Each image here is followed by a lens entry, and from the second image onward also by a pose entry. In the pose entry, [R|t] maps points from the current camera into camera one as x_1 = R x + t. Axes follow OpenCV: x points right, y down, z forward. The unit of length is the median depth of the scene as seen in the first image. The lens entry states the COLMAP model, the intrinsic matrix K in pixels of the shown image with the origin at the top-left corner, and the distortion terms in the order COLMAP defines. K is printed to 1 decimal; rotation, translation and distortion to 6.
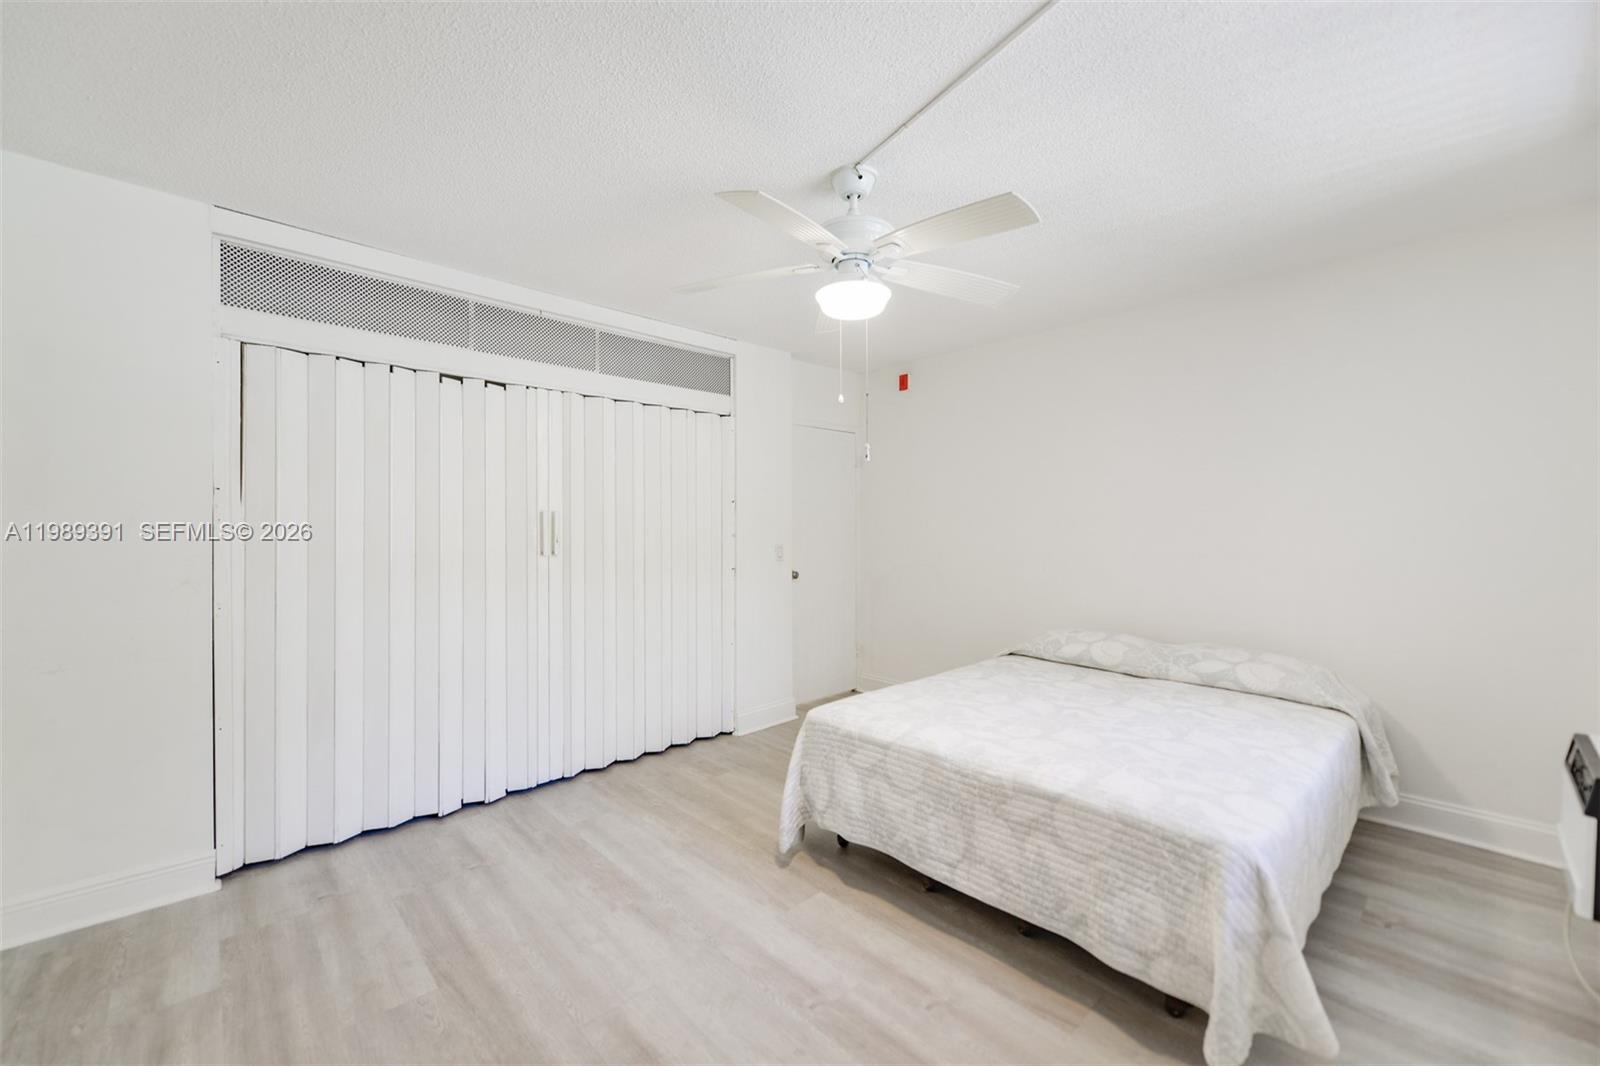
lens RADIAL K [[632.5, 0, 809.0], [0, 632.5, 529.1], [0, 0, 1]] dist [0.004193, -0.002169]
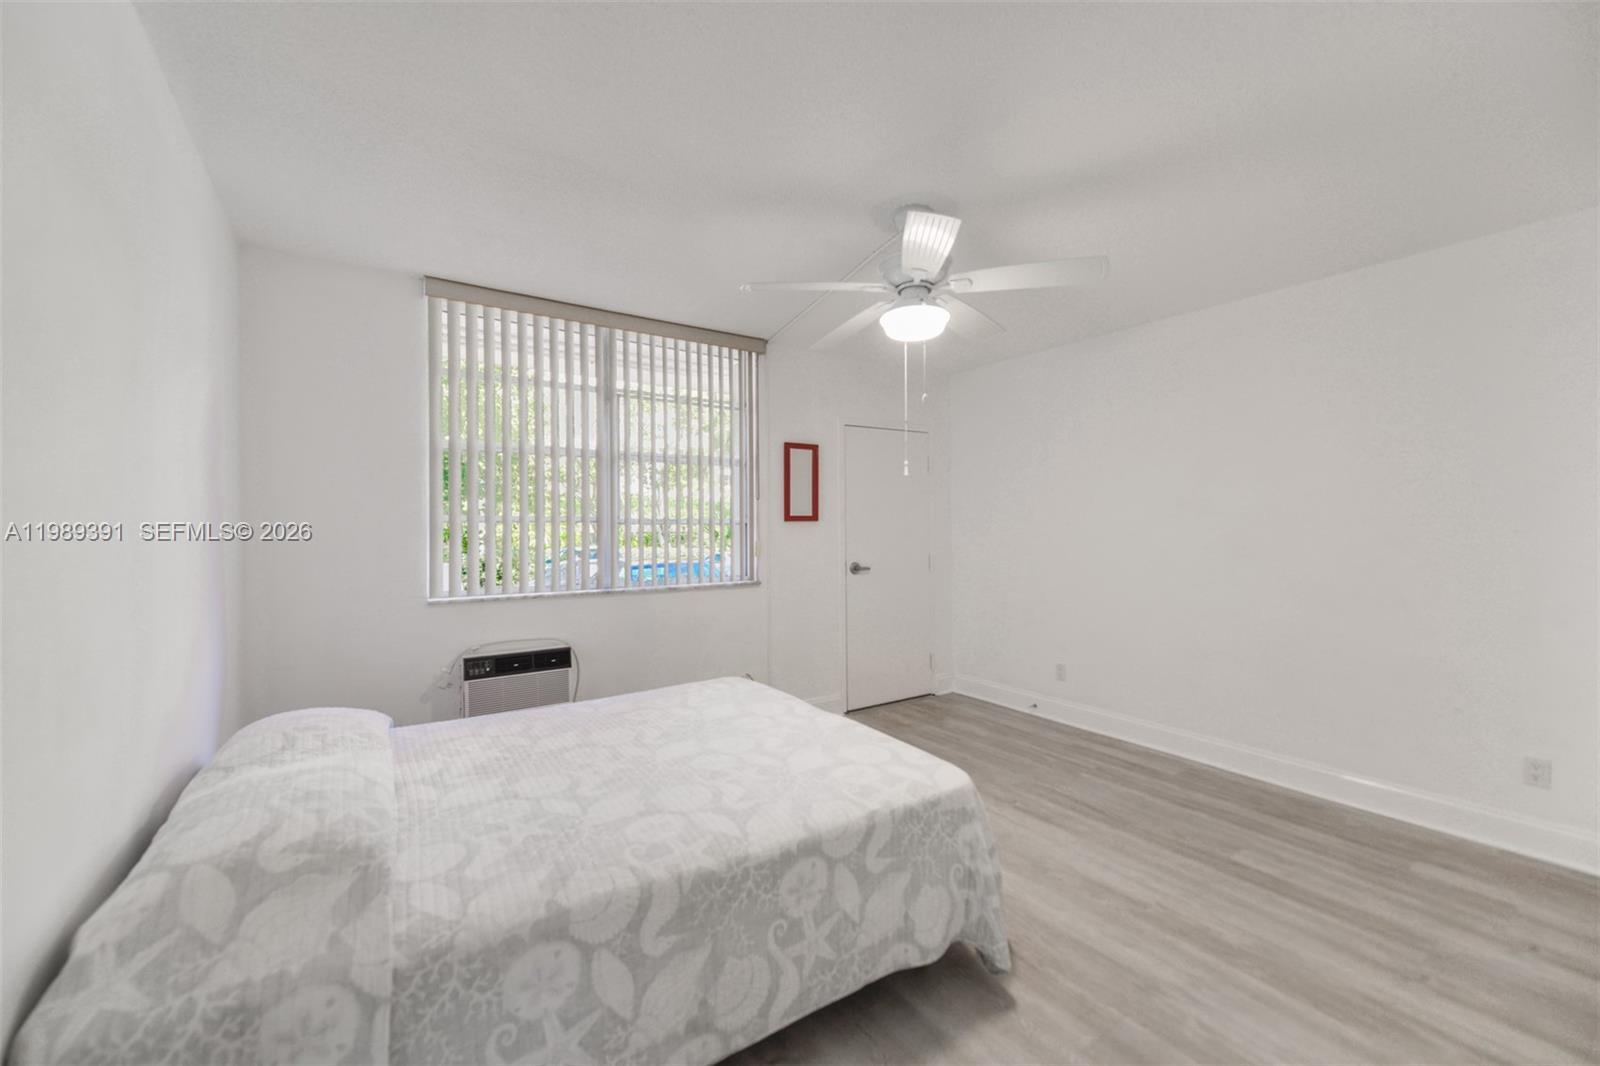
lens RADIAL K [[632.5, 0, 801.6], [0, 632.5, 521.1], [0, 0, 1]] dist [0.004193, -0.002169]
pose [[-0.983469, 0.007937, 0.180905, 0.067449], [0.007015, 0.999959, -0.005739, -0.010208], [-0.180943, -0.004376, -0.983484, 2.193059]]
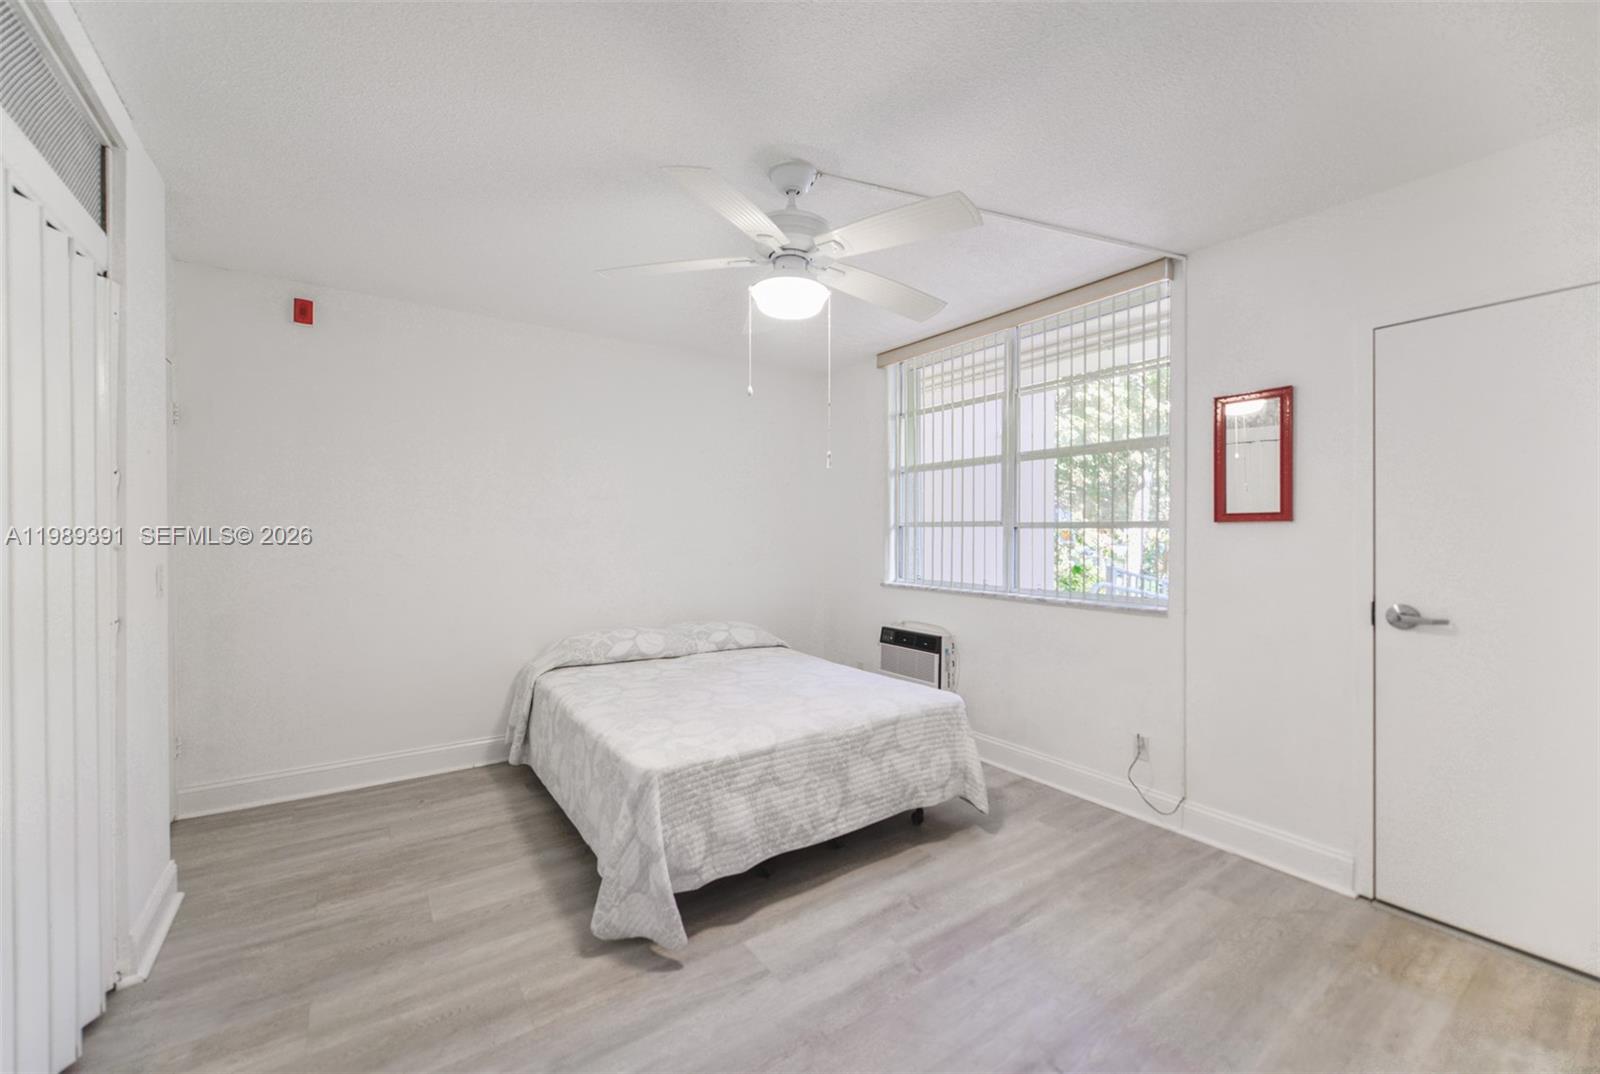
lens RADIAL K [[632.5, 0, 786.2], [0, 632.5, 542.4], [0, 0, 1]] dist [0.004193, -0.002169]
pose [[0.168849, -0.010813, 0.985583, -0.916878], [0.001462, 0.999941, 0.010720, 0.004016], [-0.985641, -0.000369, 0.168855, 0.865348]]
